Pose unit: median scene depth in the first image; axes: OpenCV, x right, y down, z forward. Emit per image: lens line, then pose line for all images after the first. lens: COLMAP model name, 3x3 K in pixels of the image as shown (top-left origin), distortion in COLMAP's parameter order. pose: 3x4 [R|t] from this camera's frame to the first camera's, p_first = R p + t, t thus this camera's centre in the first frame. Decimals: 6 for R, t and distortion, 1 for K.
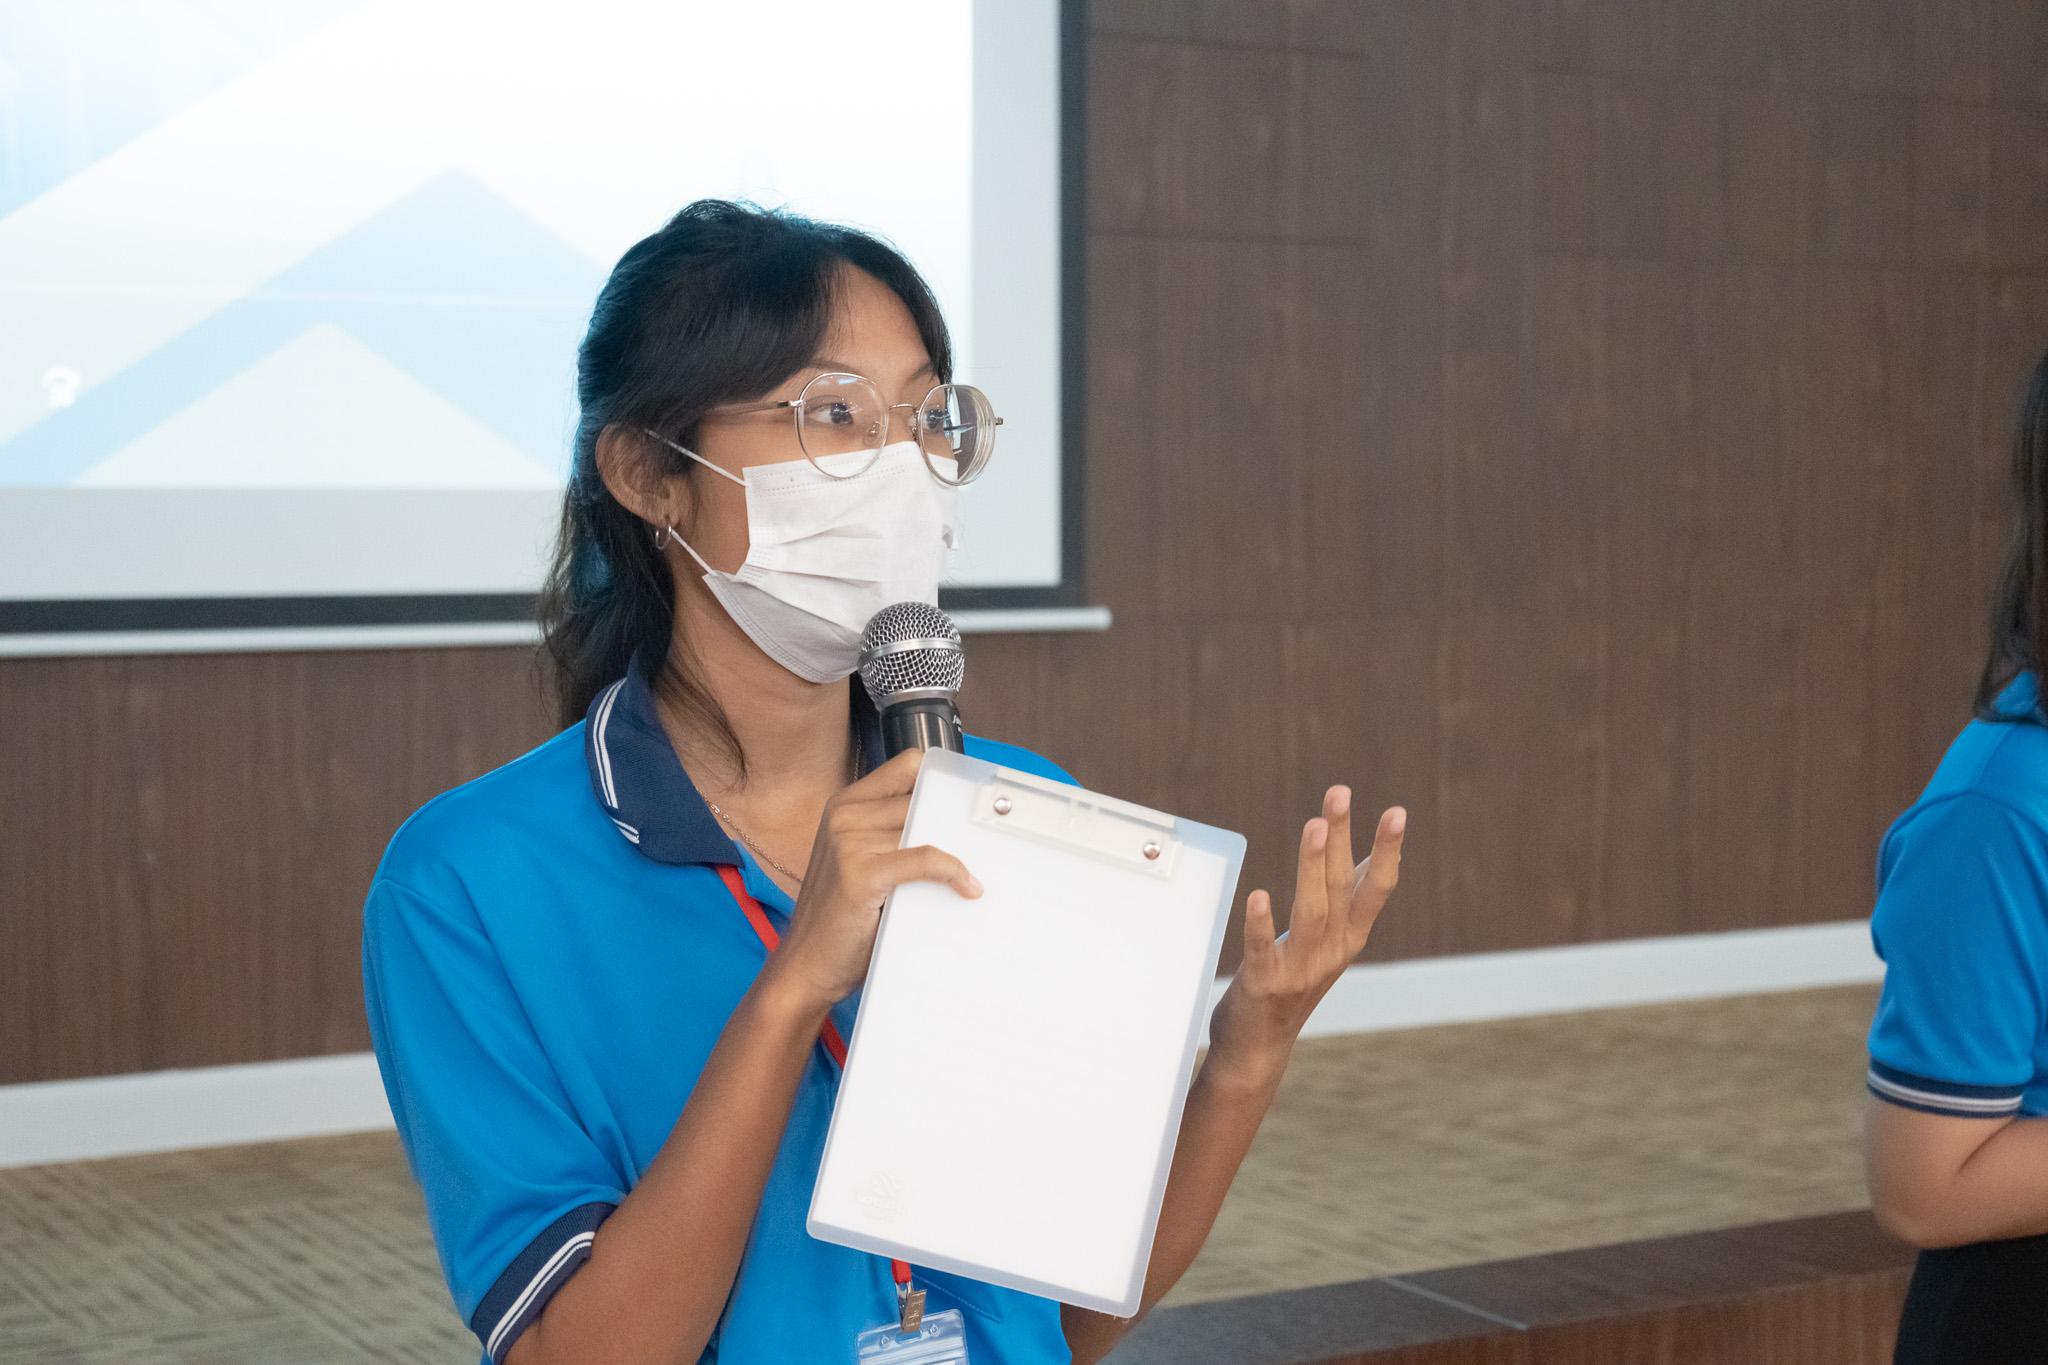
lens RADIAL K [[3465.5, 0, 1024.6], [0, 3465.5, 698.3], [0, 0, 1]] dist [-0.000013, 0.000000]
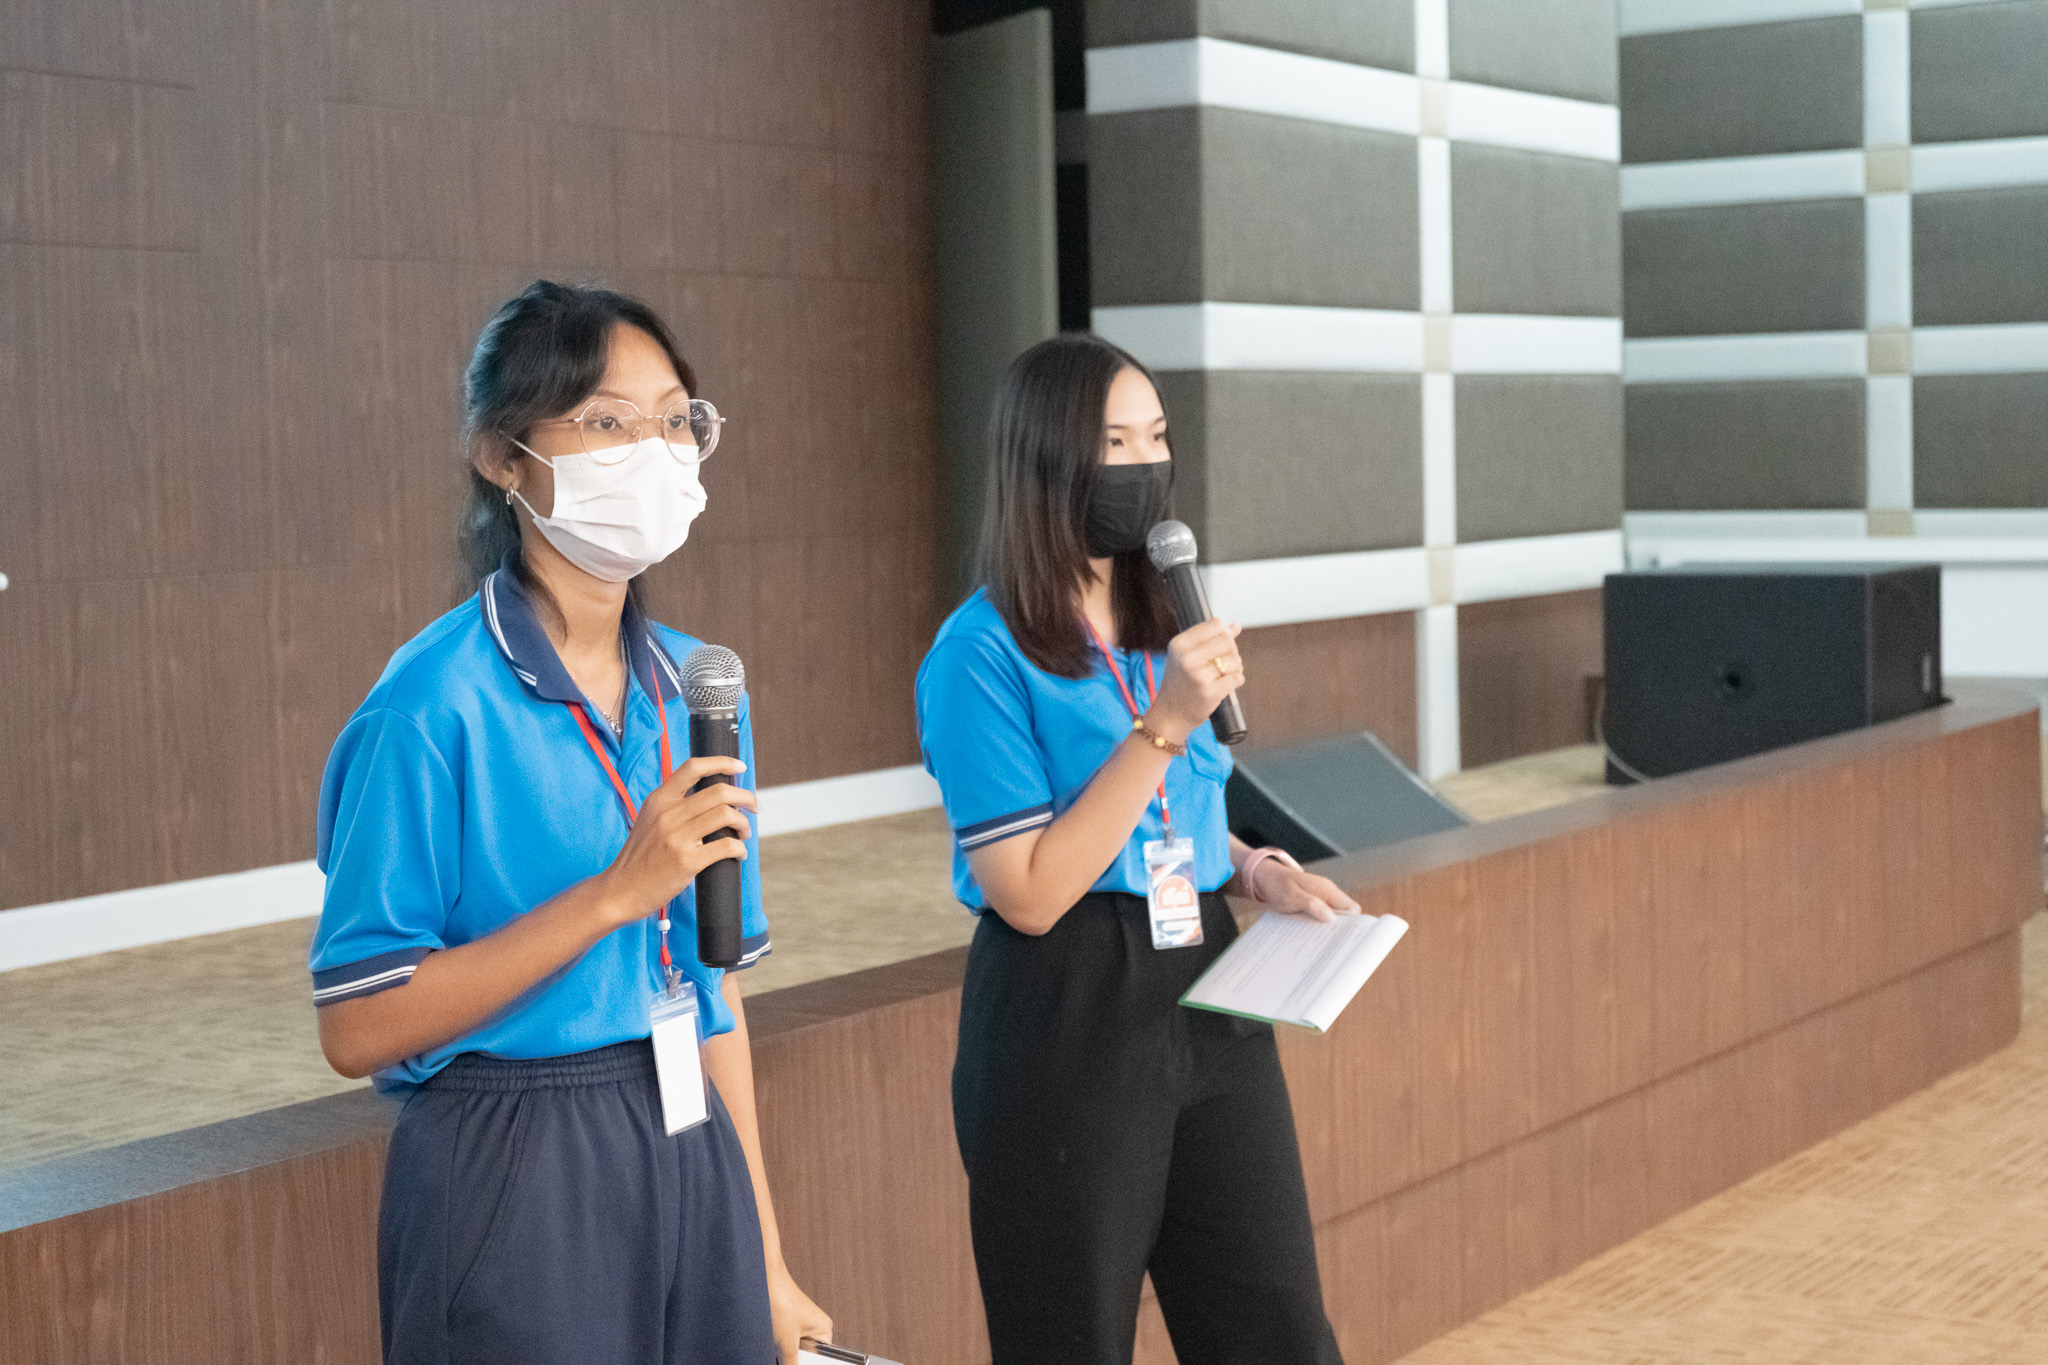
lens RADIAL K [[3465.5, 0, 1023.1], [0, 3465.5, 686.0], [0, 0, 1]] dist [-0.000013, 0.000000]
pose [[0.891511, -0.050015, 0.450230, -0.186637], [0.046946, 0.998735, 0.017989, 0.006065], [-0.450560, 0.005099, 0.892731, -0.154805]]
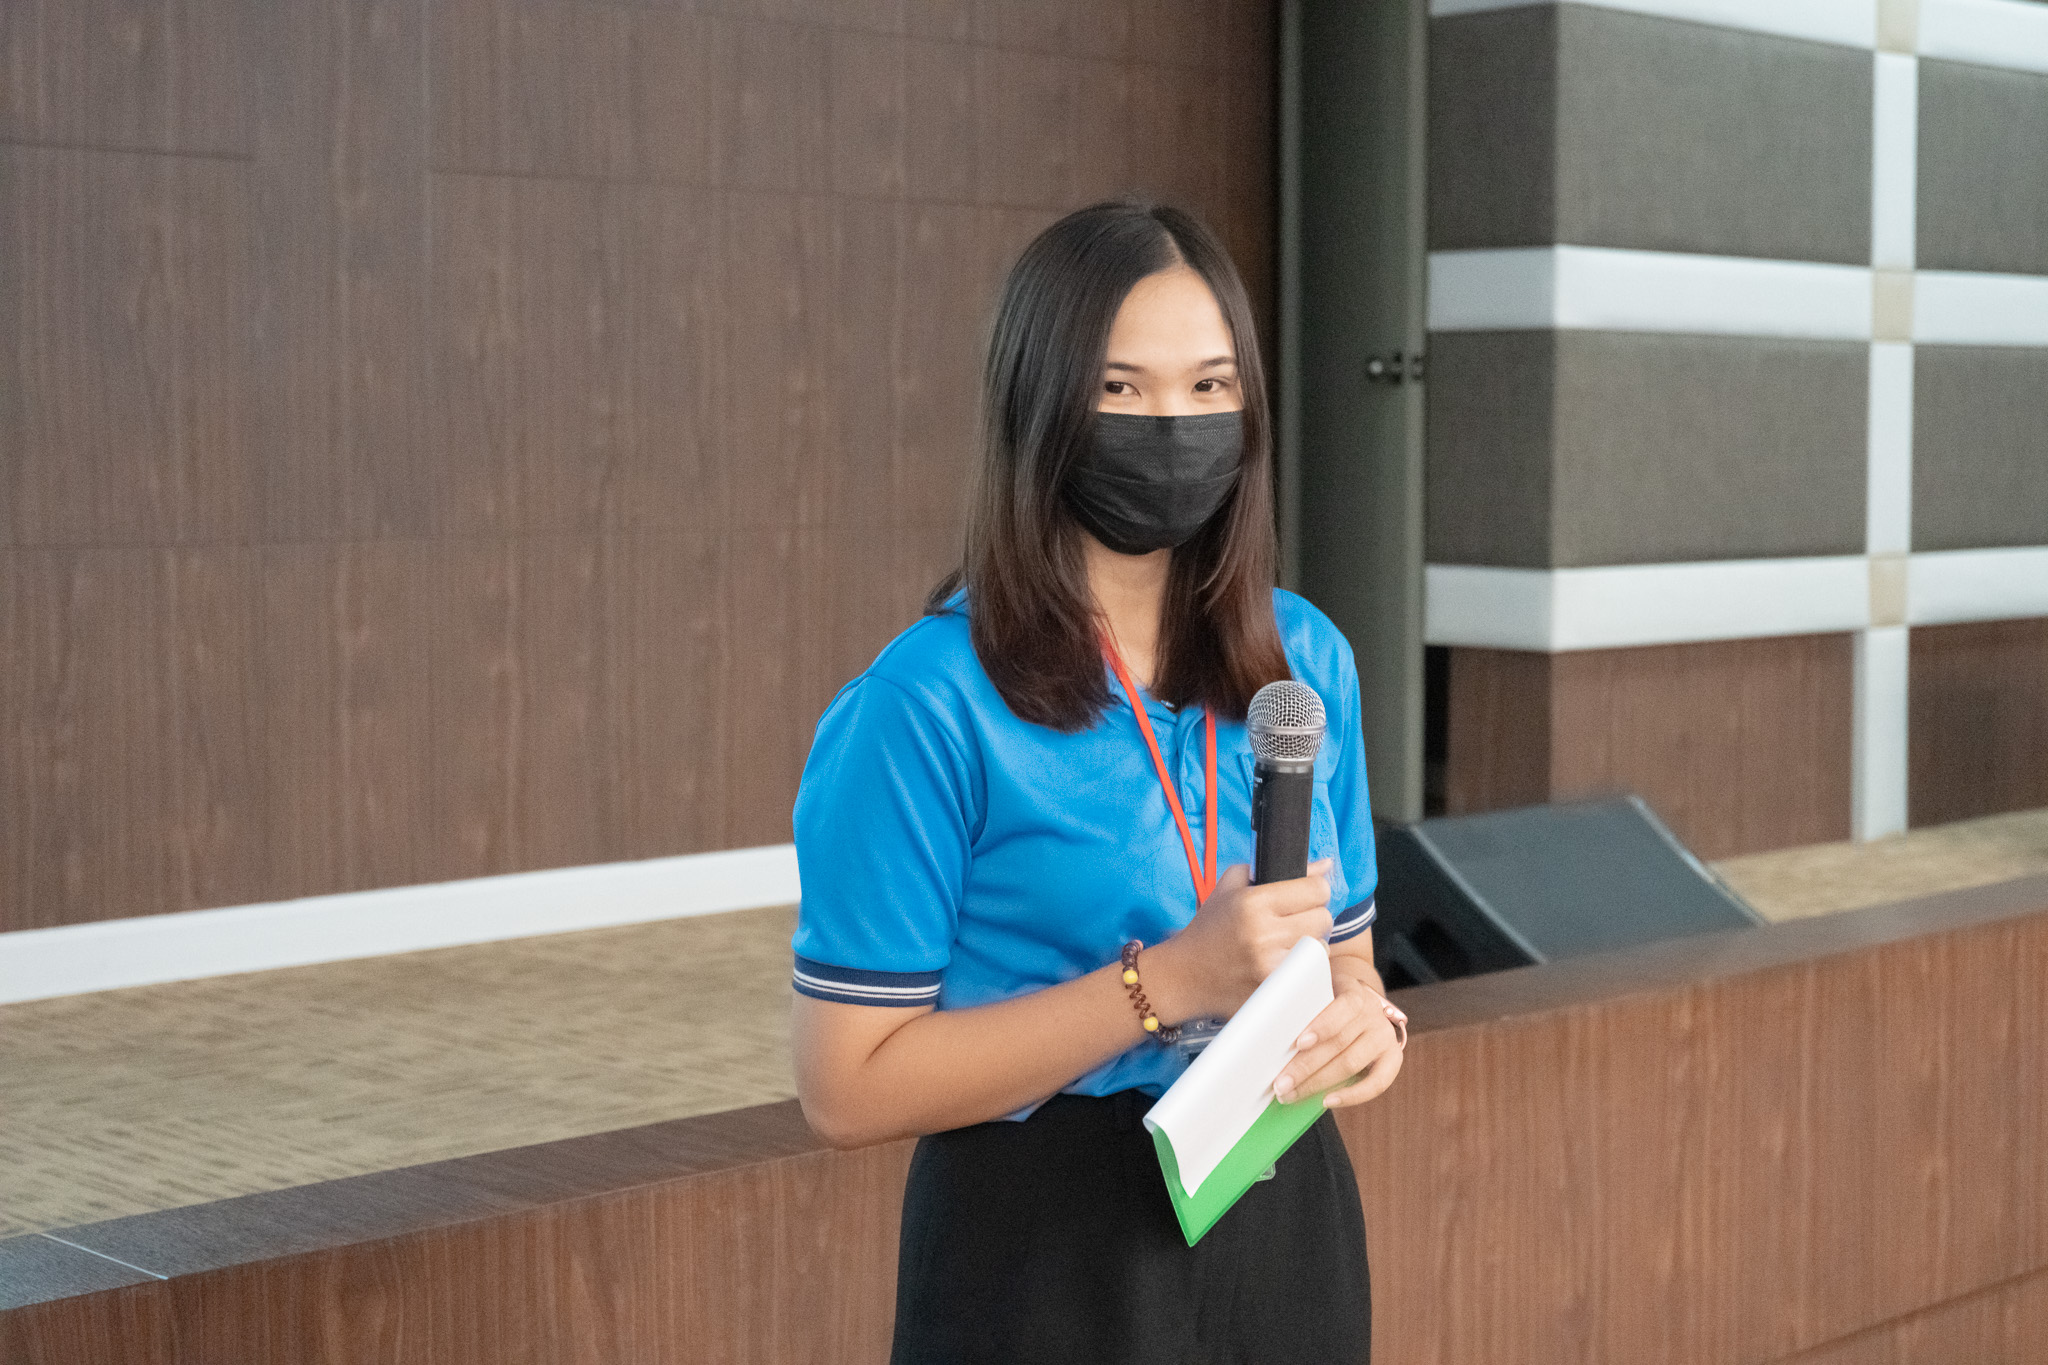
lens RADIAL K [[3465.5, 0, 982.6], [0, 3465.5, 654.2], [0, 0, 1]] dist [-0.000013, 0.000000]
pose [[0.967199, -0.014441, 0.253608, 0.049838], [0.013074, 0.999890, 0.007073, 0.003347], [-0.253682, -0.003526, 0.967281, 0.013118]]
